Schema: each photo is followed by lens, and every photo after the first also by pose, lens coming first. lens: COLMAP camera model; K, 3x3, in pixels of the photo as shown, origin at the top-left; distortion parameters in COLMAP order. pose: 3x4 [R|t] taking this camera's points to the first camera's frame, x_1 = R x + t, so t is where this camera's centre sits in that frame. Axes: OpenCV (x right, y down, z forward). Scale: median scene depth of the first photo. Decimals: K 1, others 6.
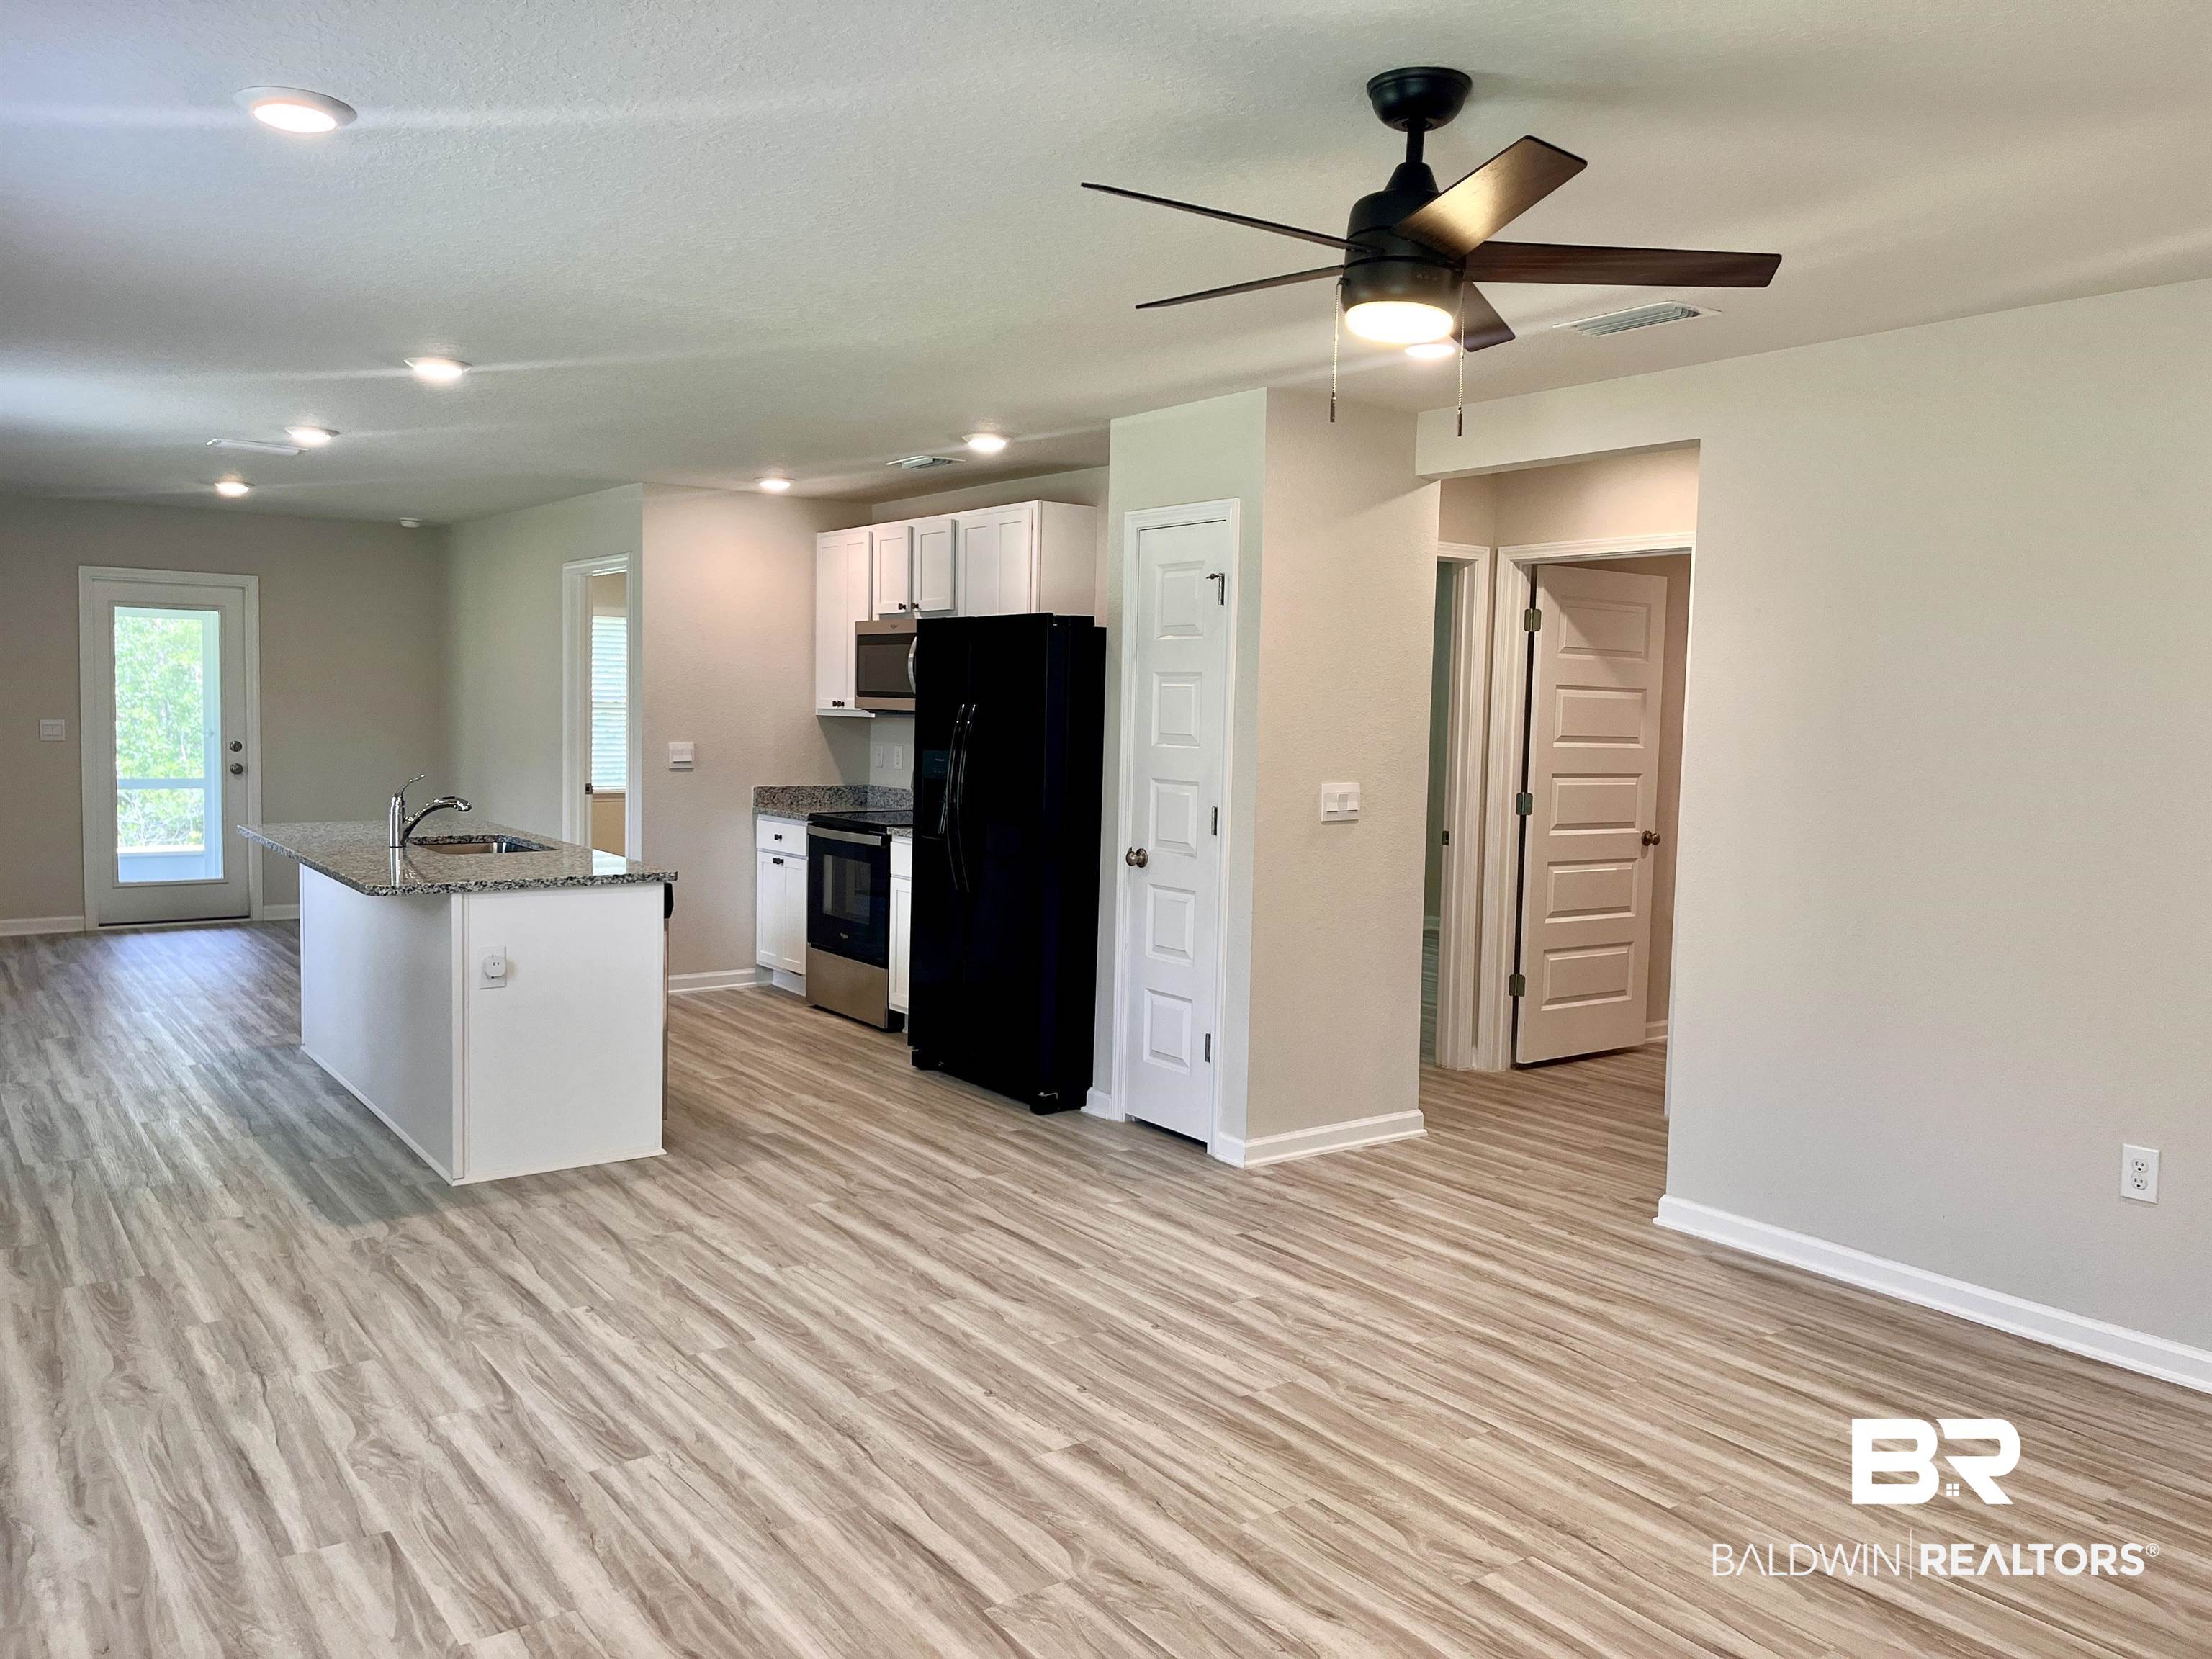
lens RADIAL K [[1682.7, 0, 1116.5], [0, 1682.7, 826.7], [0, 0, 1]] dist [0.067769, -0.100803]
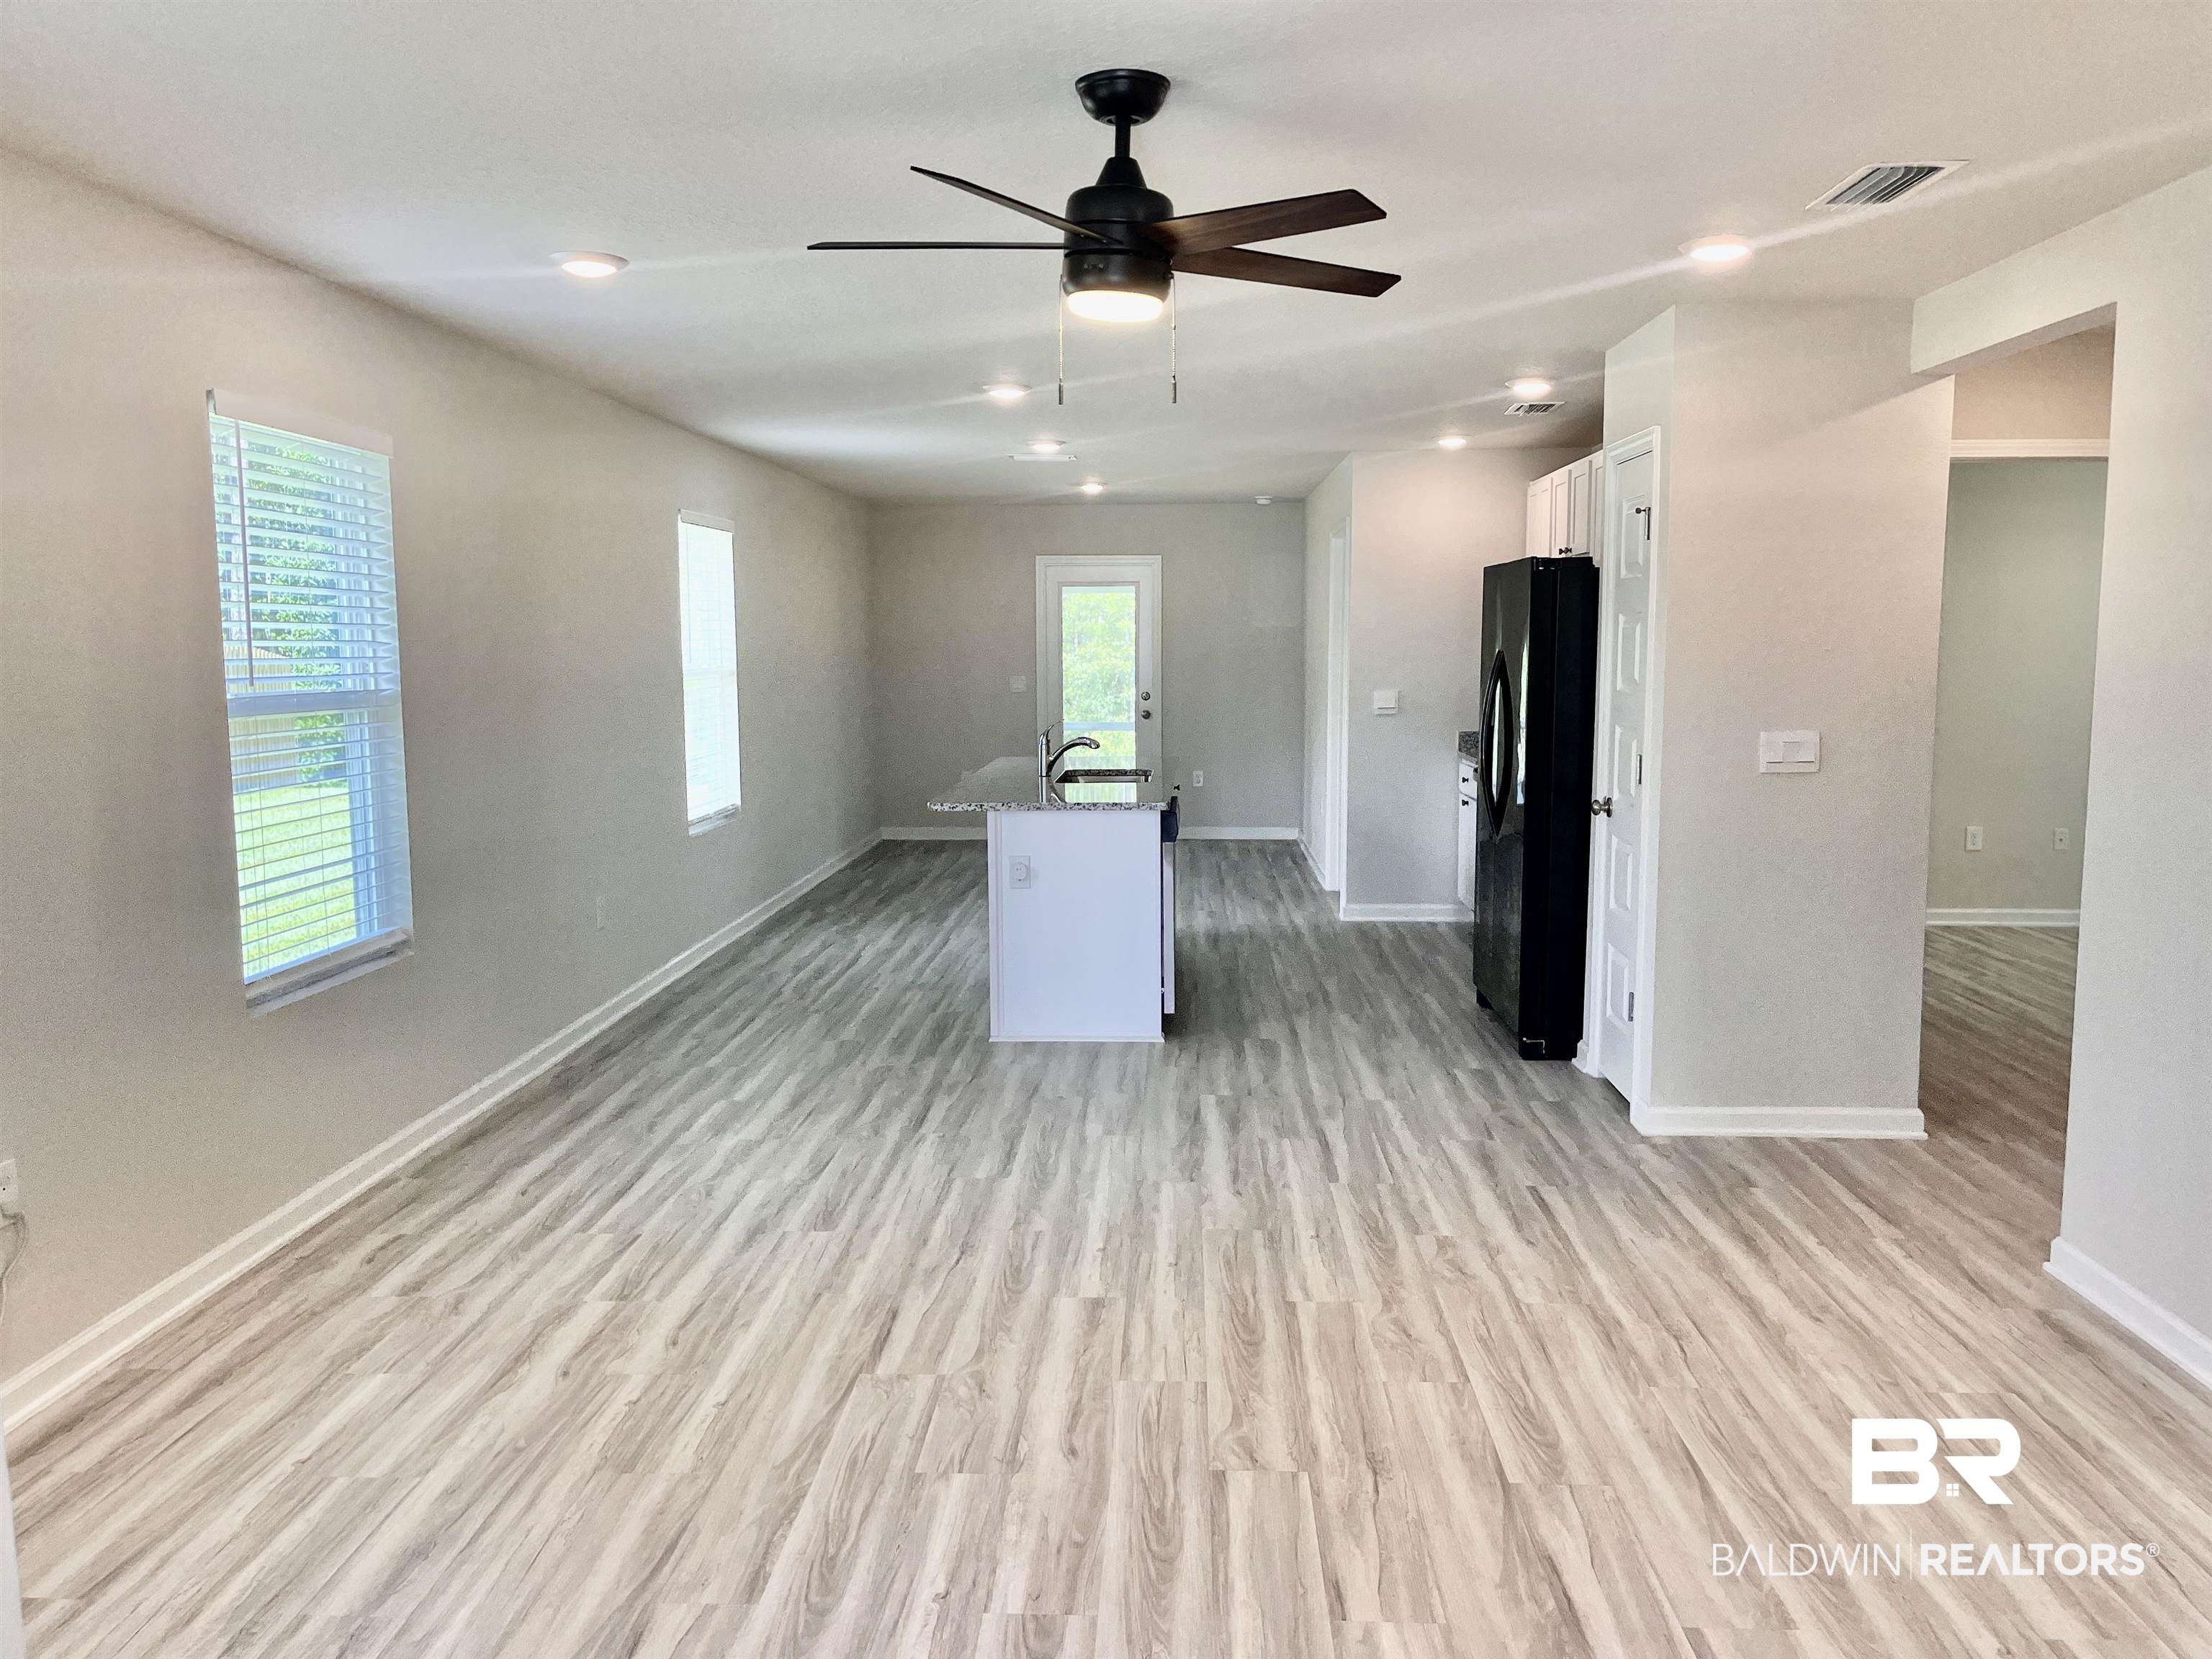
lens RADIAL K [[1682.7, 0, 1116.5], [0, 1682.7, 826.7], [0, 0, 1]] dist [0.067769, -0.100803]
pose [[0.782260, 0.044796, -0.621339, 0.563149], [-0.025541, 0.998879, 0.039858, -0.002283], [0.622428, -0.015310, 0.782527, 0.089171]]
